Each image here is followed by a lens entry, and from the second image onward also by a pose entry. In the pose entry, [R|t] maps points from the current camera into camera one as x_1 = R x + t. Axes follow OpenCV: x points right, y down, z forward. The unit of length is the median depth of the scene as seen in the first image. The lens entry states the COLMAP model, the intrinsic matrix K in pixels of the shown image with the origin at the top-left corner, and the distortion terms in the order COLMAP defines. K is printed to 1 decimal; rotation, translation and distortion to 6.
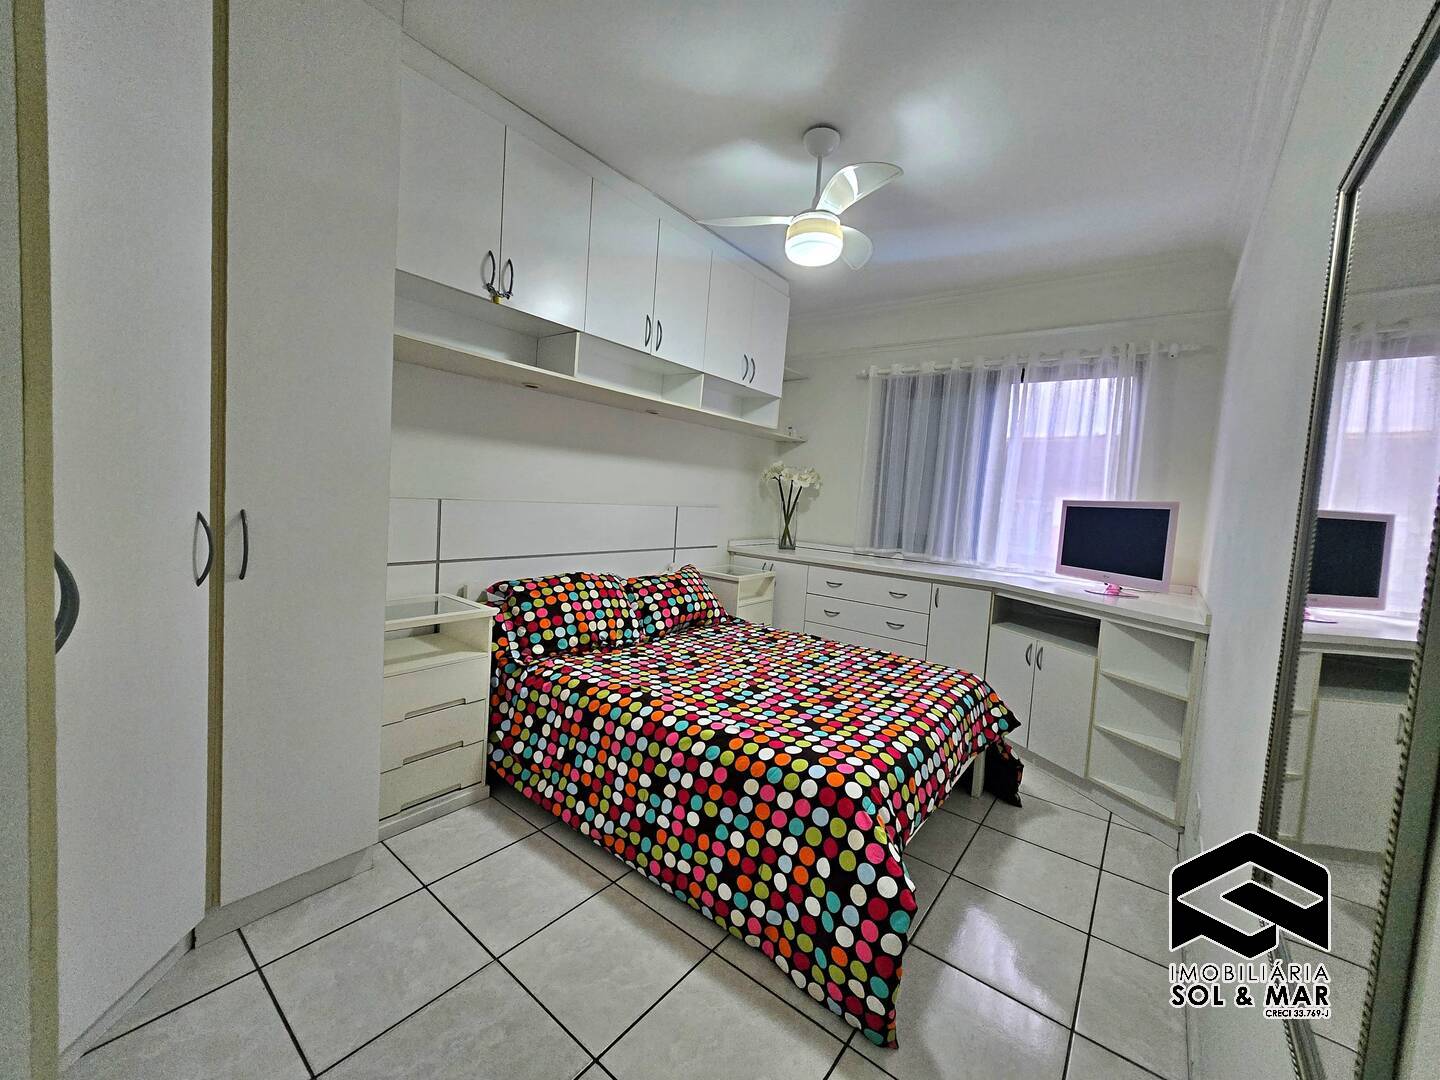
lens RADIAL K [[572.2, 0, 719.4], [0, 572.2, 532.5], [0, 0, 1]] dist [0.003437, 0.000225]
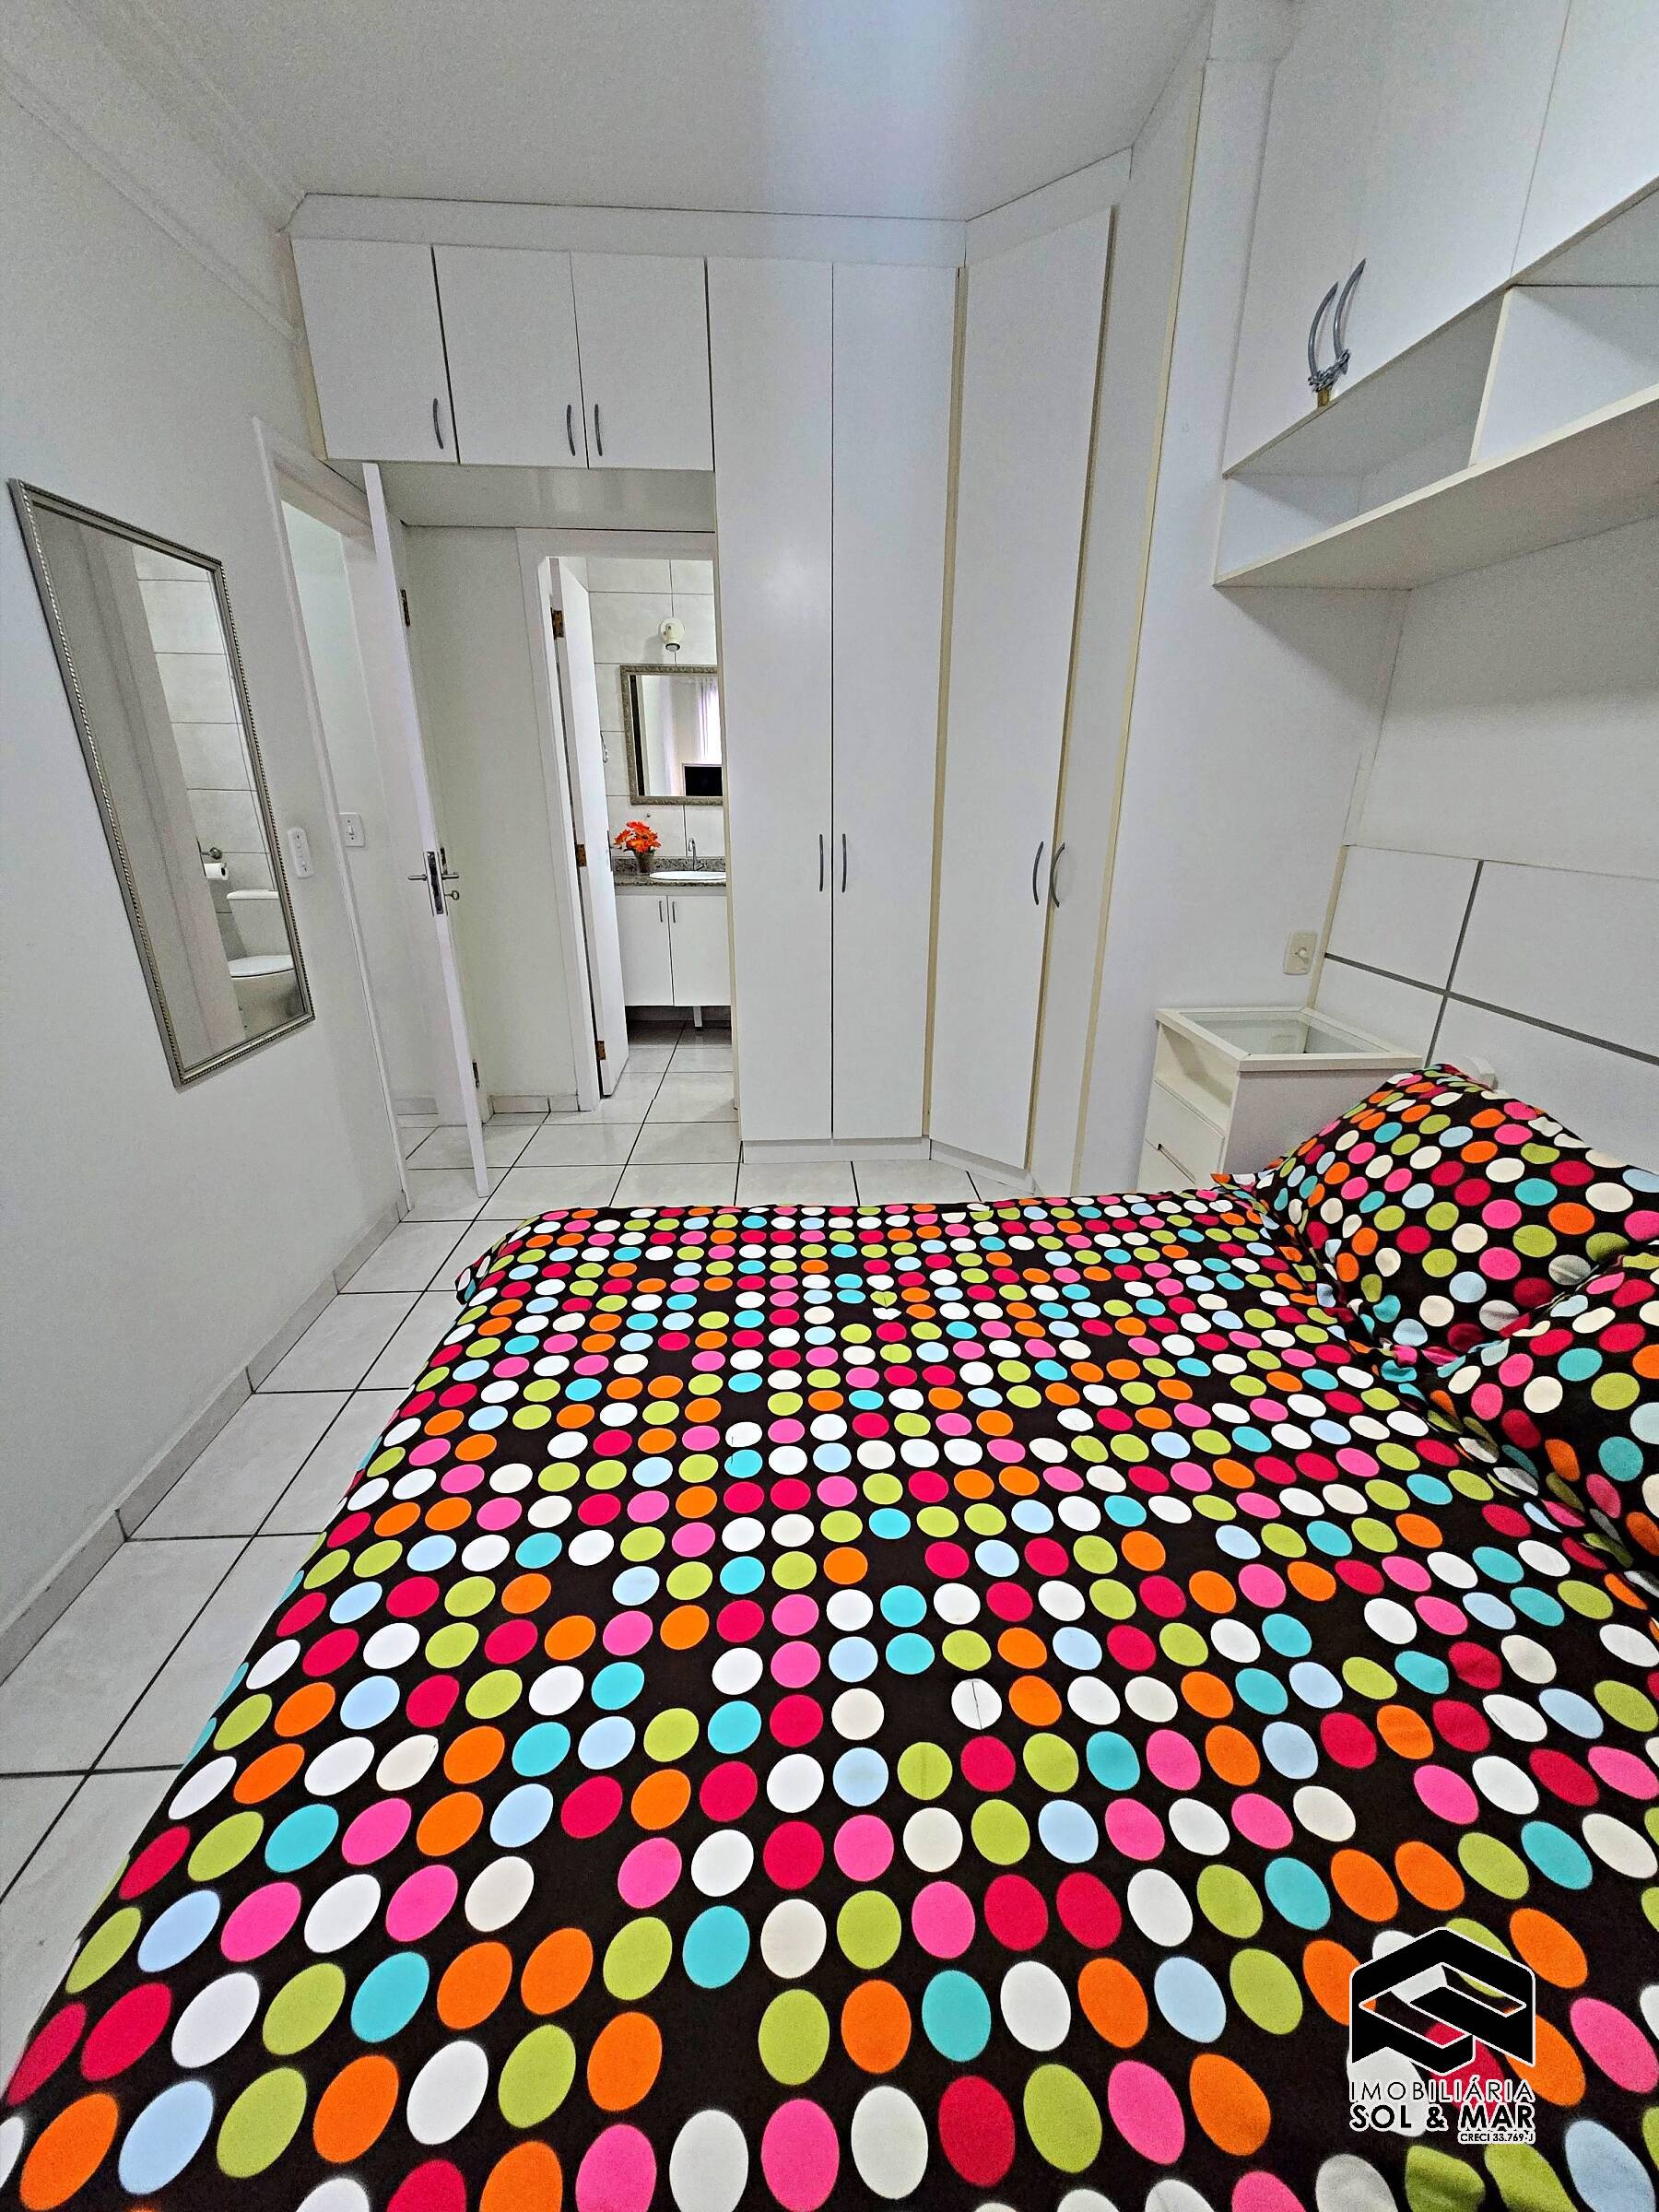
lens RADIAL K [[879.0, 0, 831.2], [0, 879.0, 1102.1], [0, 0, 1]] dist [0.003437, 0.000225]
pose [[-0.750323, 0.168676, -0.639190, 0.287031], [-0.100374, 0.926621, 0.362351, -0.080165], [0.653407, 0.336038, -0.678334, 1.190203]]
